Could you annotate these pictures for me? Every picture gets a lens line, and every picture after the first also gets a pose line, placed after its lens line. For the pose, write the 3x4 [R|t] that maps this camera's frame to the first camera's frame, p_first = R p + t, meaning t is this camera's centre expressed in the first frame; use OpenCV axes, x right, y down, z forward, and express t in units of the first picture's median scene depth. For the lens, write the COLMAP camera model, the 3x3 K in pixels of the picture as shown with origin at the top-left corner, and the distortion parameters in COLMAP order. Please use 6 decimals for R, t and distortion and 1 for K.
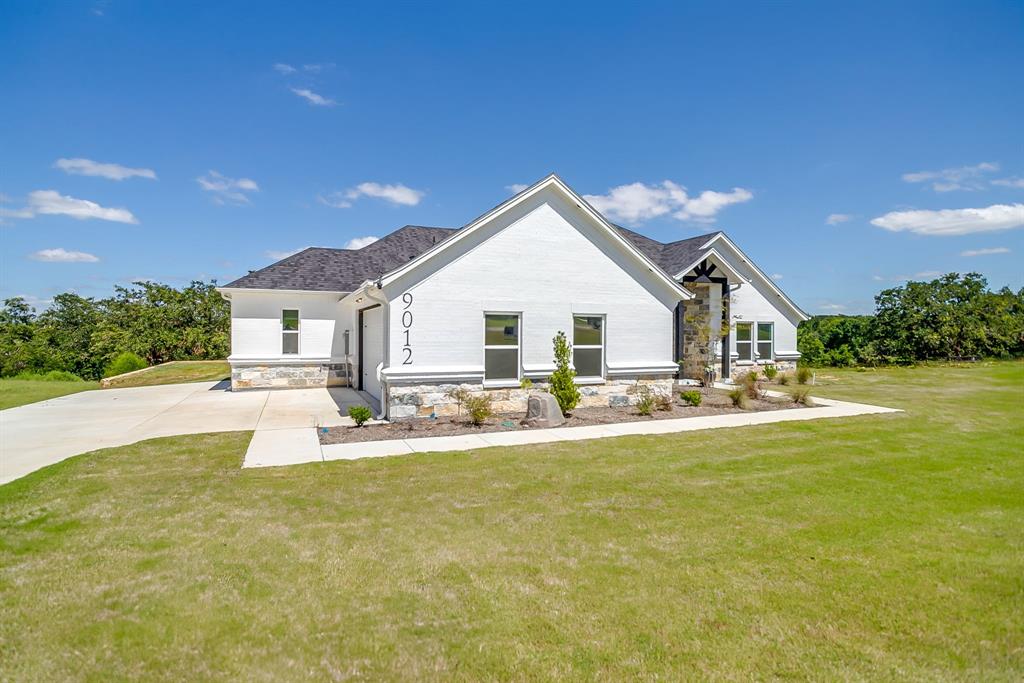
lens RADIAL K [[502.0, 0, 485.7], [0, 502.0, 341.4], [0, 0, 1]] dist [-0.002660, 0.000045]
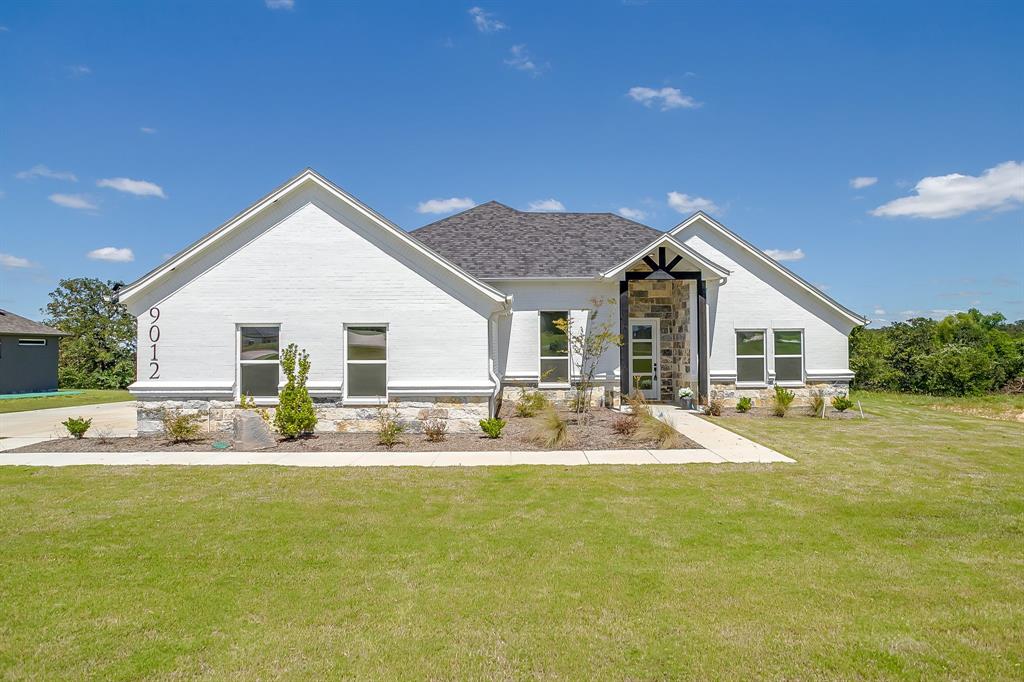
lens RADIAL K [[525.2, 0, 514.2], [0, 525.2, 341.2], [0, 0, 1]] dist [-0.022403, -0.000064]
pose [[0.928883, -0.014319, -0.370096, 0.730749], [0.001686, 0.999405, -0.034436, 0.006729], [0.370369, 0.031363, 0.928355, 0.247655]]
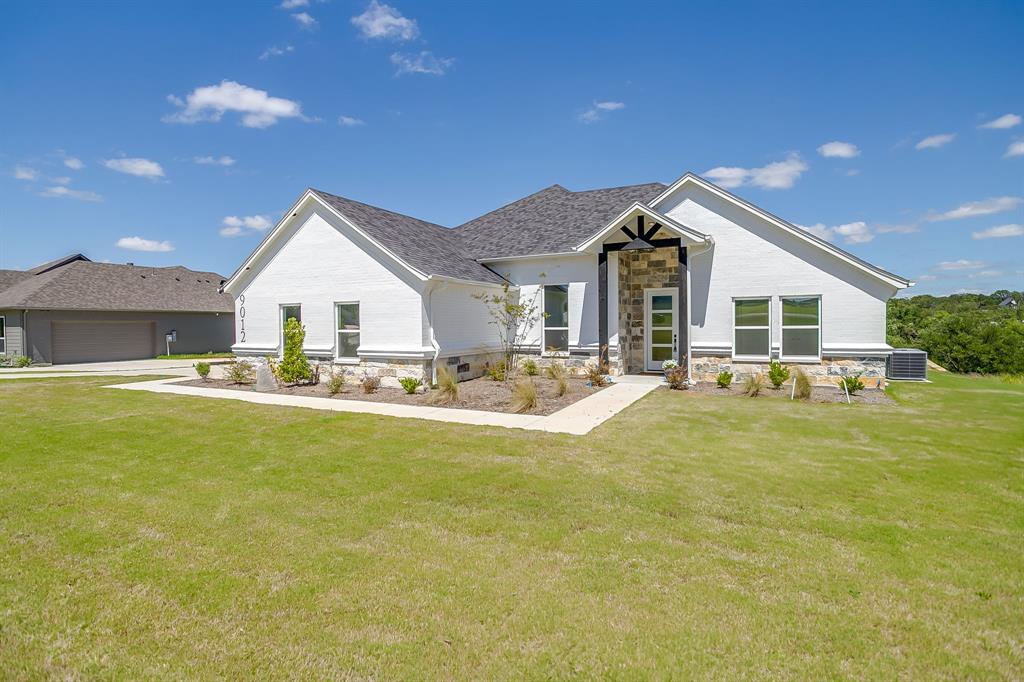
lens RADIAL K [[479.2, 0, 509.9], [0, 479.2, 337.4], [0, 0, 1]] dist [-0.003107, 0.000015]
pose [[0.661252, 0.011821, -0.750071, 1.188308], [-0.001959, 0.999900, 0.014032, 0.009088], [0.750161, -0.007809, 0.661209, 0.531416]]
